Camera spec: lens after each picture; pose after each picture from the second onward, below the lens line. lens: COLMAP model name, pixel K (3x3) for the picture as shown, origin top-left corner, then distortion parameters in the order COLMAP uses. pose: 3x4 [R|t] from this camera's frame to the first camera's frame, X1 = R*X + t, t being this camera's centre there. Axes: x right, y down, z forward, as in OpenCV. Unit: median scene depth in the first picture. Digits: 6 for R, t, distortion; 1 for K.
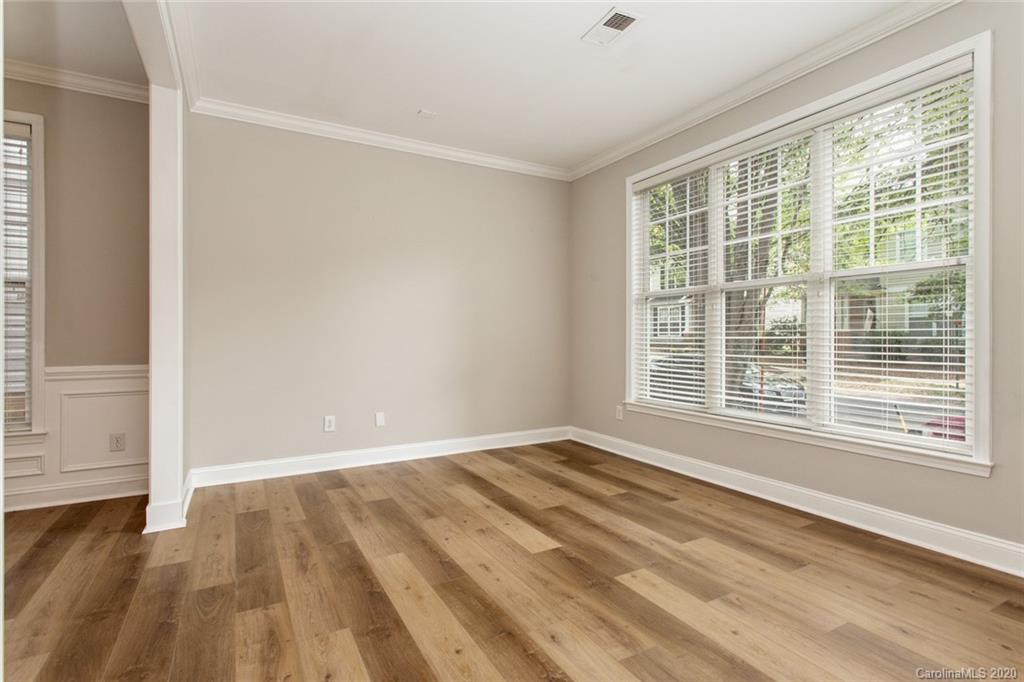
lens RADIAL K [[482.4, 0, 514.2], [0, 482.4, 338.6], [0, 0, 1]] dist [0.003357, 0.000183]
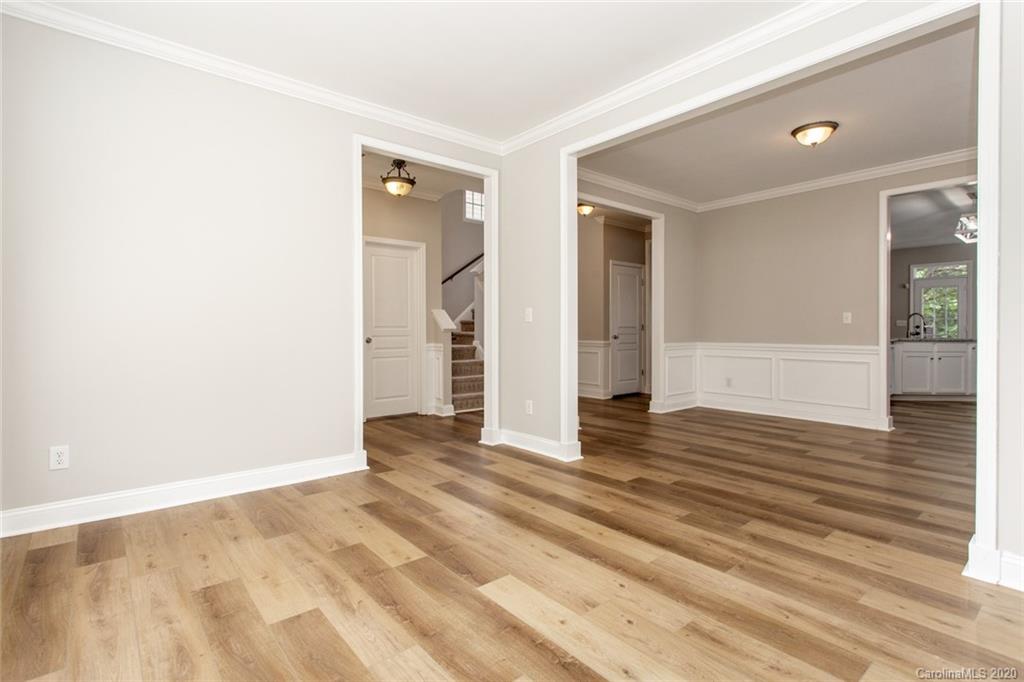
lens RADIAL K [[482.4, 0, 513.2], [0, 482.4, 332.9], [0, 0, 1]] dist [0.003357, 0.000183]
pose [[-0.982491, 0.004615, -0.186251, 0.197243], [0.002664, 0.999939, 0.010724, -0.009391], [0.186289, 0.010040, -0.982444, 1.891463]]
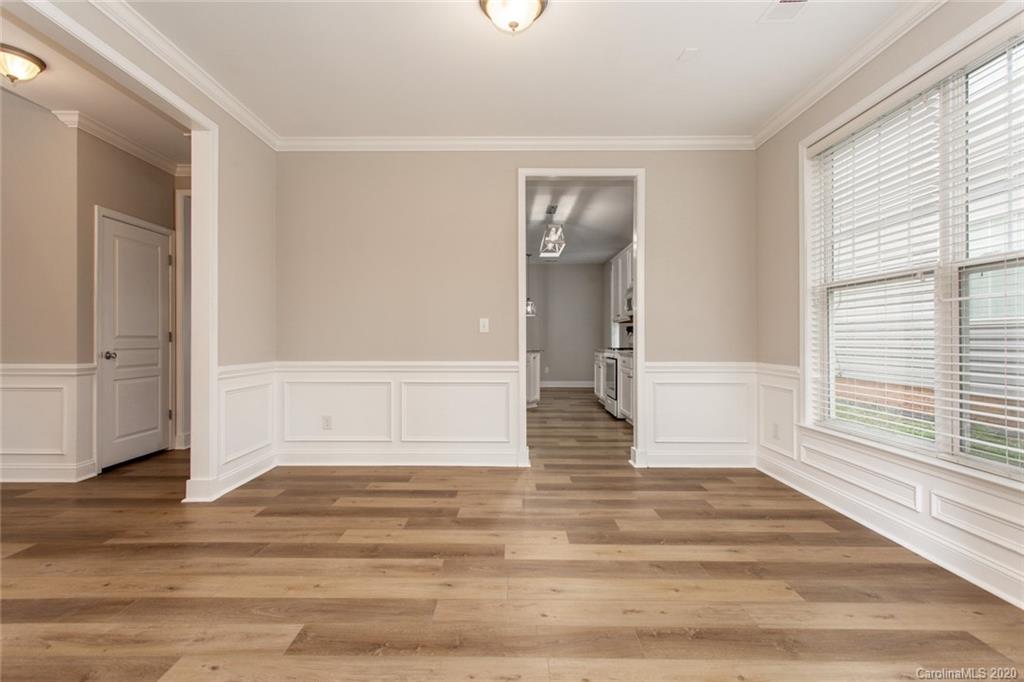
lens RADIAL K [[482.4, 0, 509.2], [0, 482.4, 336.6], [0, 0, 1]] dist [0.003357, 0.000183]
pose [[-0.488760, -0.001364, -0.872417, -0.302638], [-0.001177, 0.999999, -0.000905, -0.009489], [0.872417, 0.000584, -0.488761, 0.858412]]
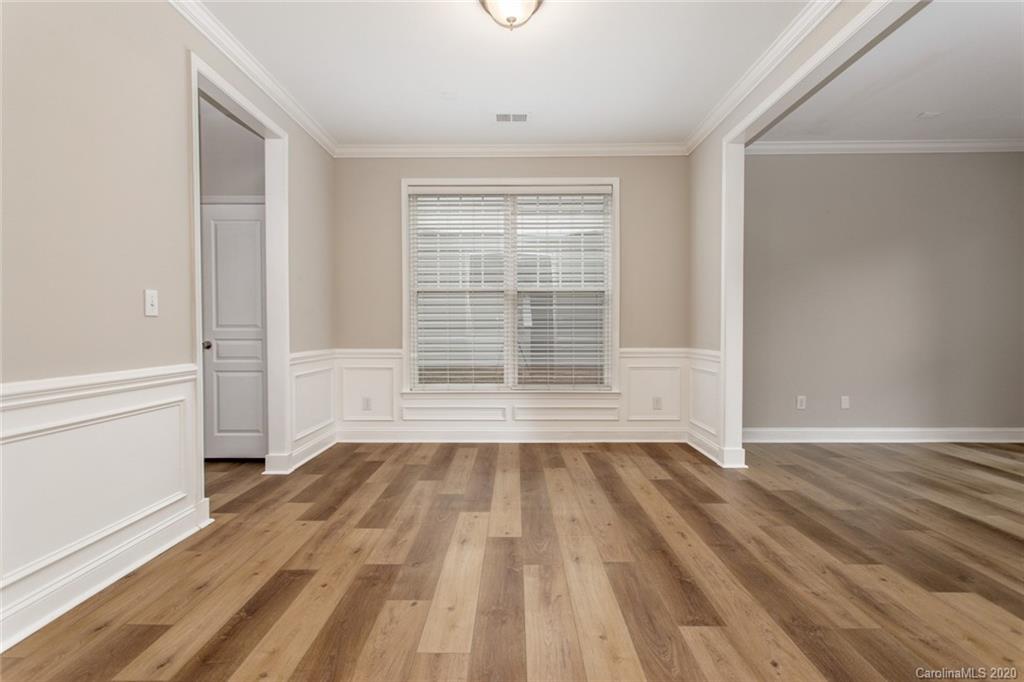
lens RADIAL K [[482.4, 0, 509.4], [0, 482.4, 337.7], [0, 0, 1]] dist [0.003357, 0.000183]
pose [[0.866642, 0.011112, -0.498807, -0.684837], [-0.001761, 0.999814, 0.019214, -0.002121], [0.498928, -0.015773, 0.866500, -0.587444]]
